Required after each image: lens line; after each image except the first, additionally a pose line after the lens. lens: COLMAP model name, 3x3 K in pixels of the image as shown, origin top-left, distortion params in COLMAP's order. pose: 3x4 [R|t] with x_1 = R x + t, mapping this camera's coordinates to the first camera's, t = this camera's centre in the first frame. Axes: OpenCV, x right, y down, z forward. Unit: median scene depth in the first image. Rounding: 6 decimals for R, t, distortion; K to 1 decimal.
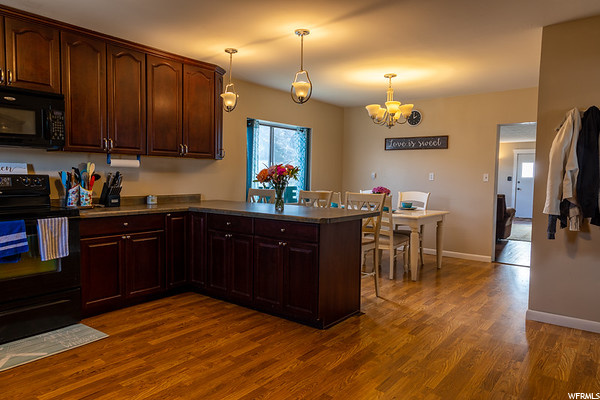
lens RADIAL K [[408.8, 0, 299.7], [0, 408.8, 199.2], [0, 0, 1]] dist [0.000814, 0.002596]
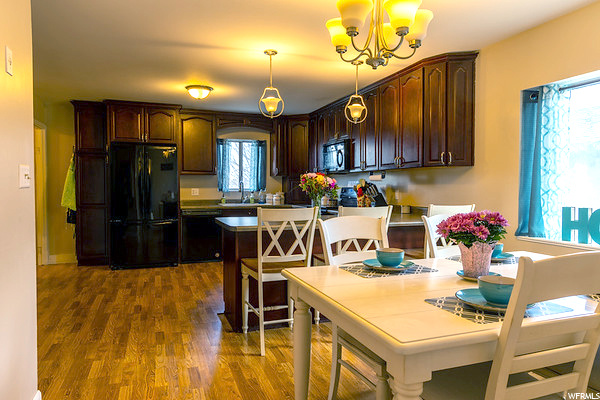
lens RADIAL K [[408.8, 0, 300.2], [0, 408.8, 199.7], [0, 0, 1]] dist [0.000814, 0.002596]
pose [[-0.524984, 0.010872, -0.851043, 0.975148], [-0.063903, 0.996593, 0.052151, -0.087105], [0.848710, 0.081762, -0.522500, 1.825336]]
